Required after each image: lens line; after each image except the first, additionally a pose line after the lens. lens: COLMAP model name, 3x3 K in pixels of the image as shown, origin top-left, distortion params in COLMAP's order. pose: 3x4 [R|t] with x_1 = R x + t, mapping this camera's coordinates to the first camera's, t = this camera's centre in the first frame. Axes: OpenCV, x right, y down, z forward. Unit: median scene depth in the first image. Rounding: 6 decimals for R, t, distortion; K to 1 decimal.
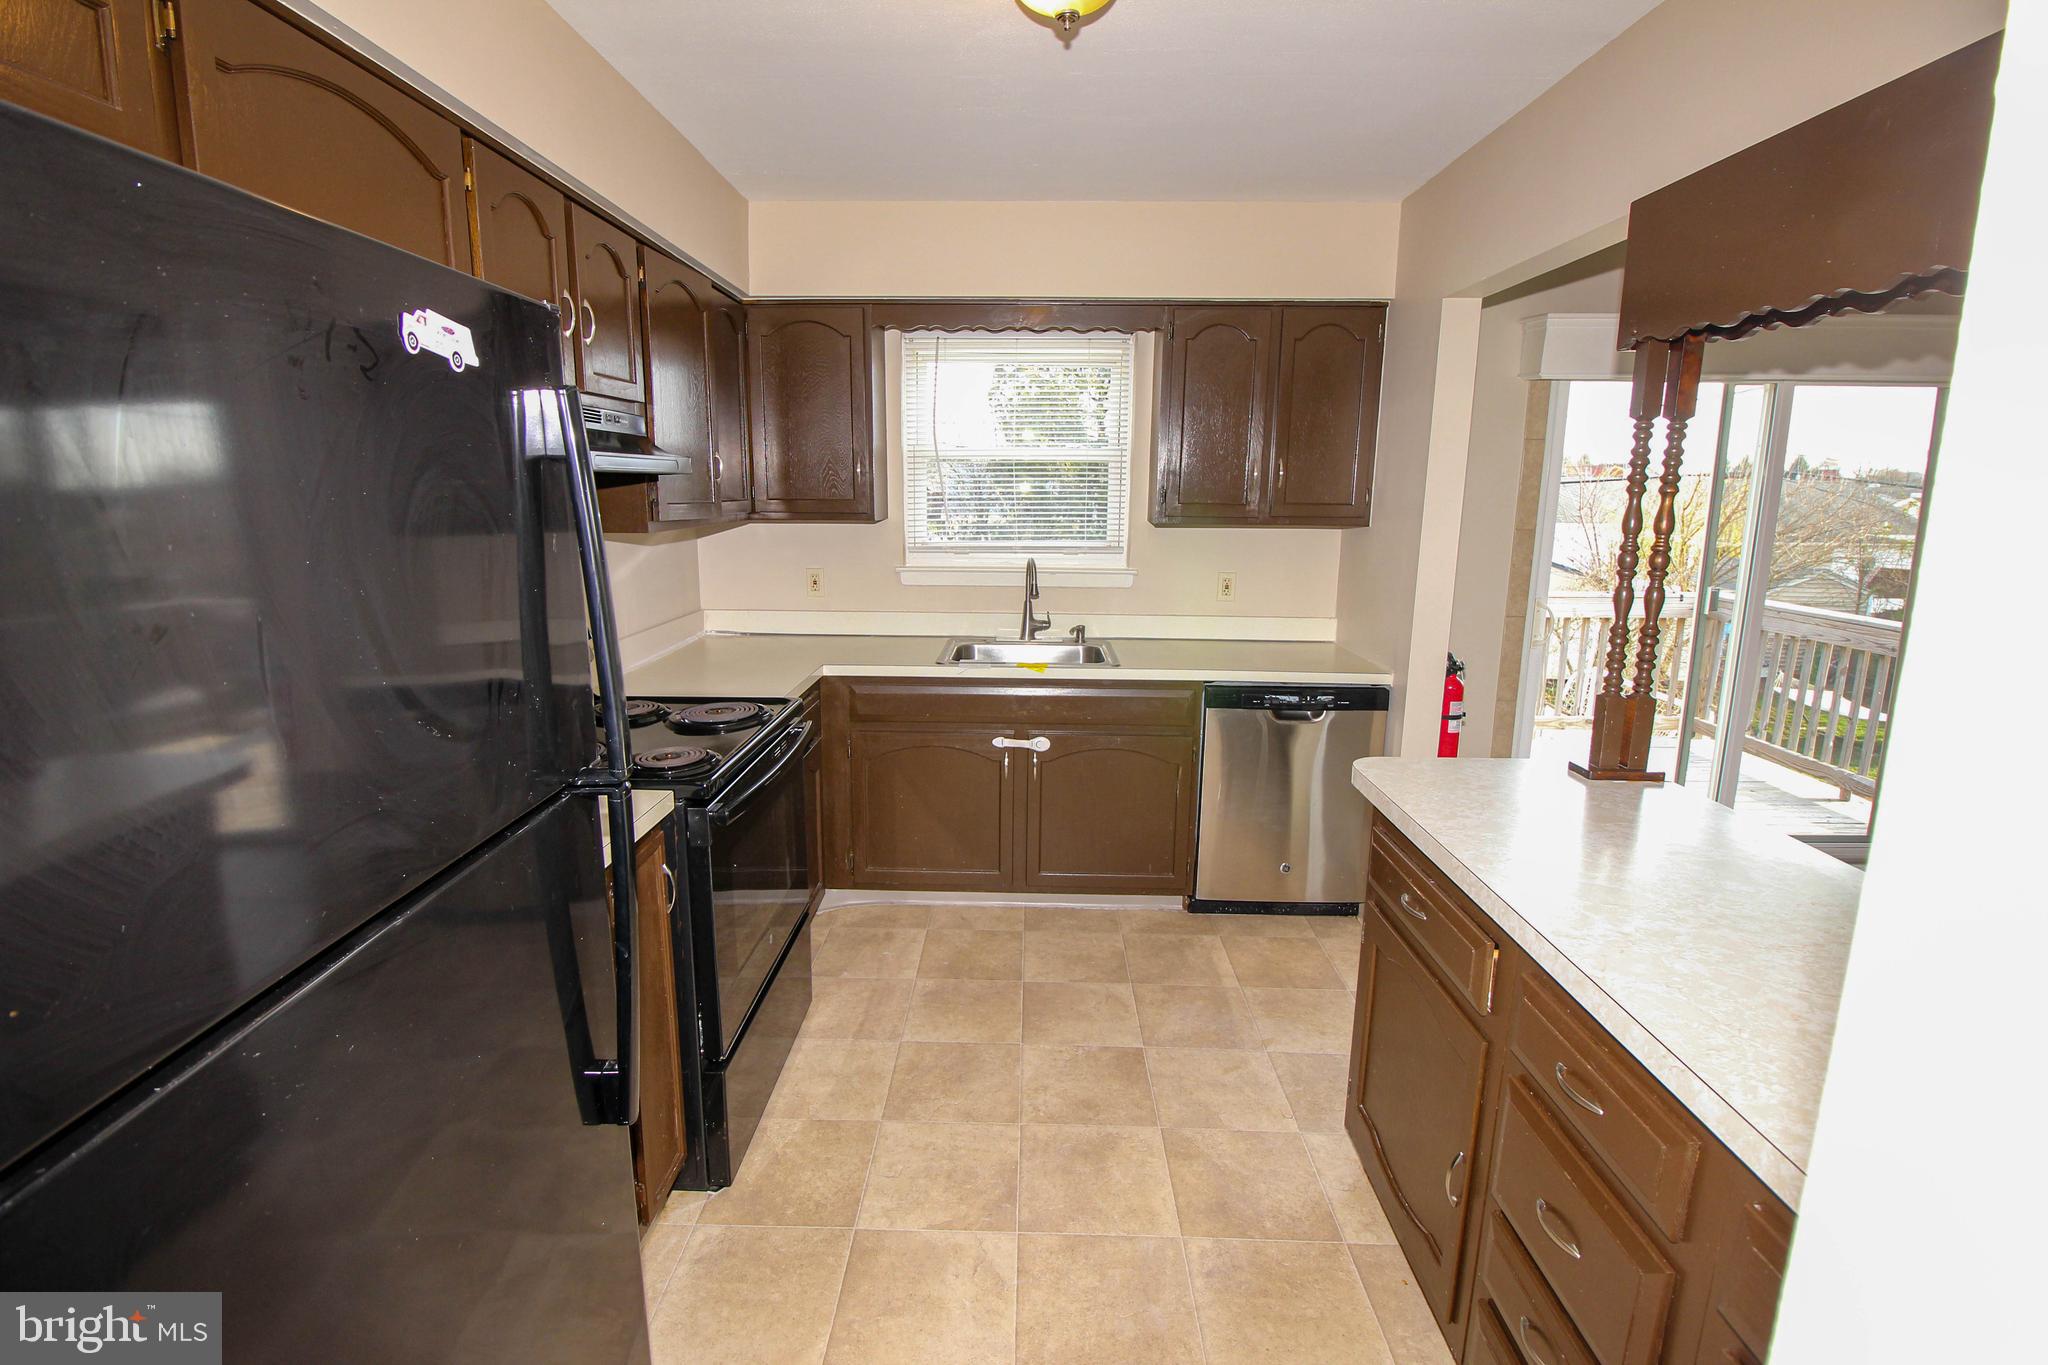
lens RADIAL K [[944.5, 0, 1010.8], [0, 944.5, 663.6], [0, 0, 1]] dist [0.004695, -0.017583]
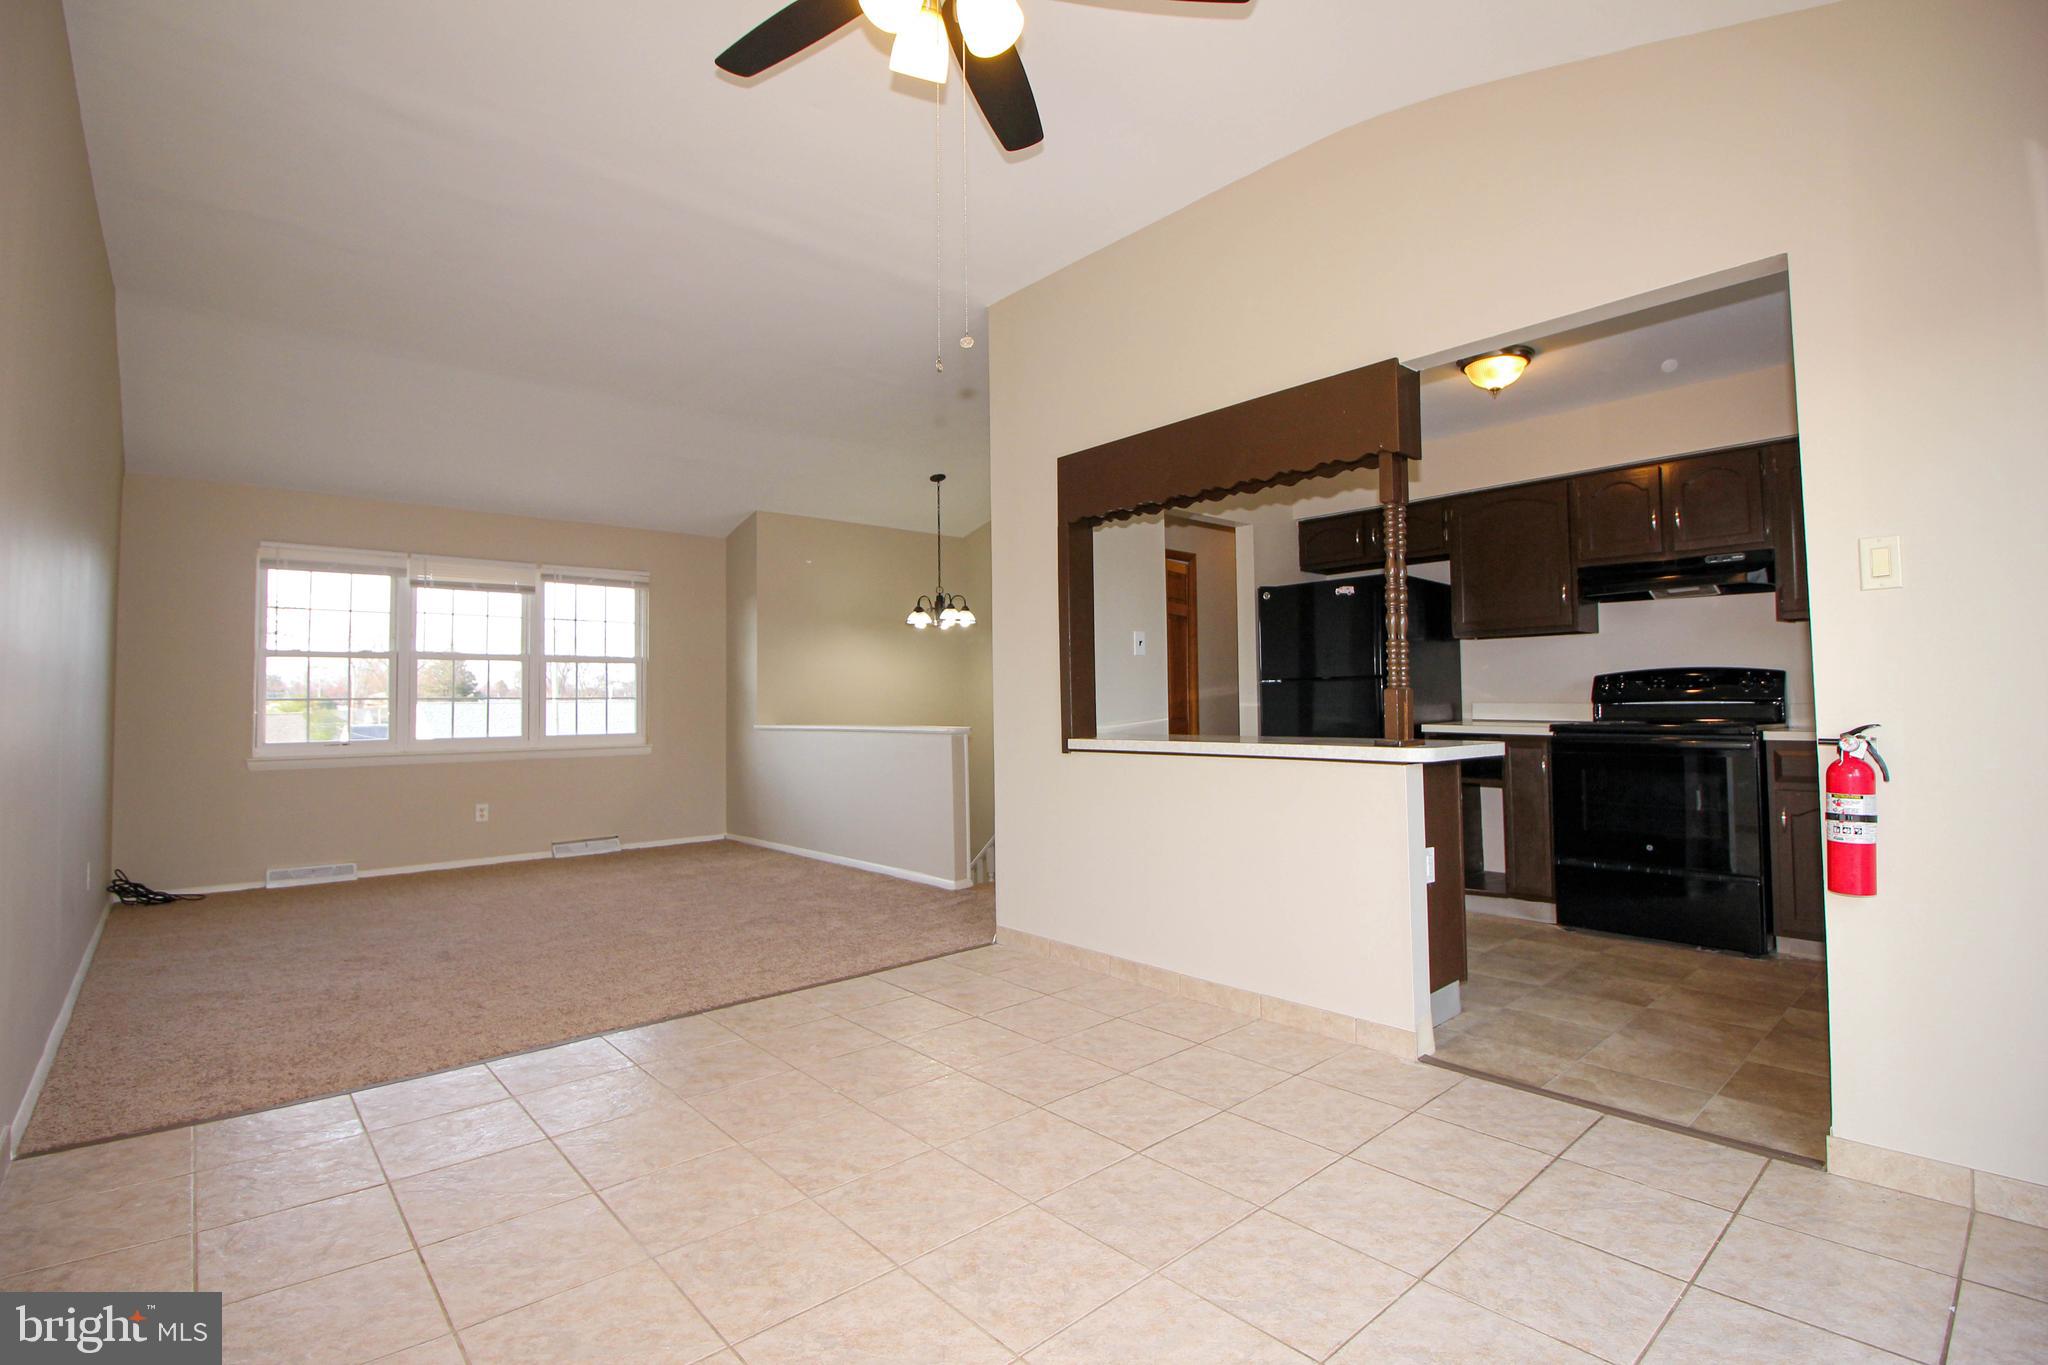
lens RADIAL K [[944.5, 0, 1010.8], [0, 944.5, 663.6], [0, 0, 1]] dist [0.004695, -0.017583]
pose [[-0.734617, -0.032759, -0.677691, 1.840838], [-0.121868, 0.988960, 0.084299, -0.045819], [0.667448, 0.144516, -0.730499, 1.475478]]
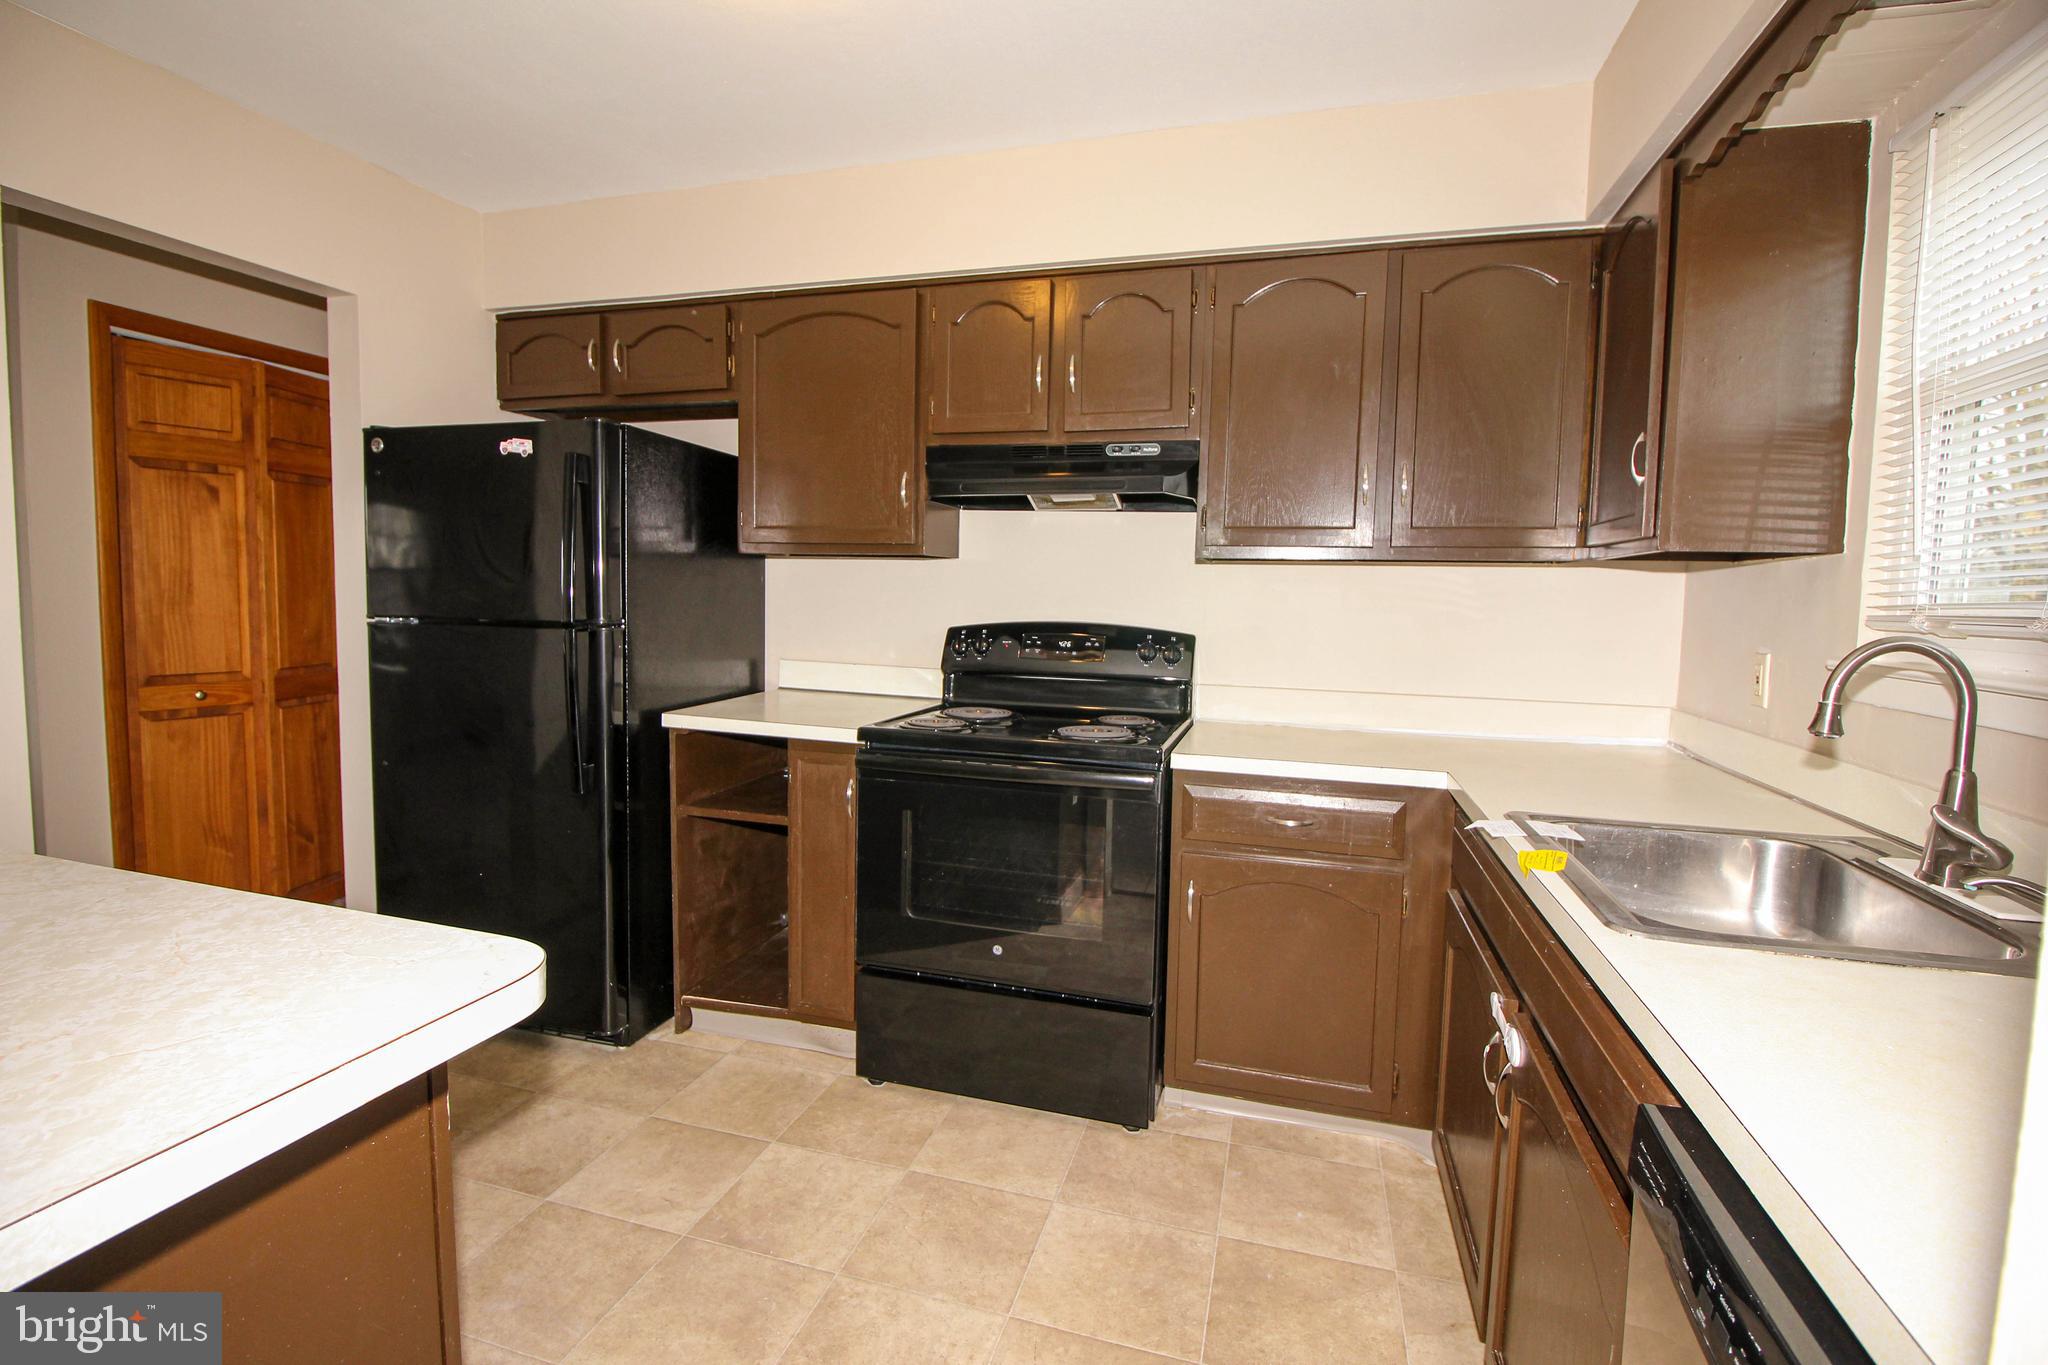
lens RADIAL K [[944.5, 0, 1010.8], [0, 944.5, 663.6], [0, 0, 1]] dist [0.004695, -0.017583]
pose [[-0.266820, 0.061922, -0.961755, 0.694906], [-0.198647, 0.972971, 0.117755, -0.122456], [0.943052, 0.222469, -0.247307, 1.227875]]
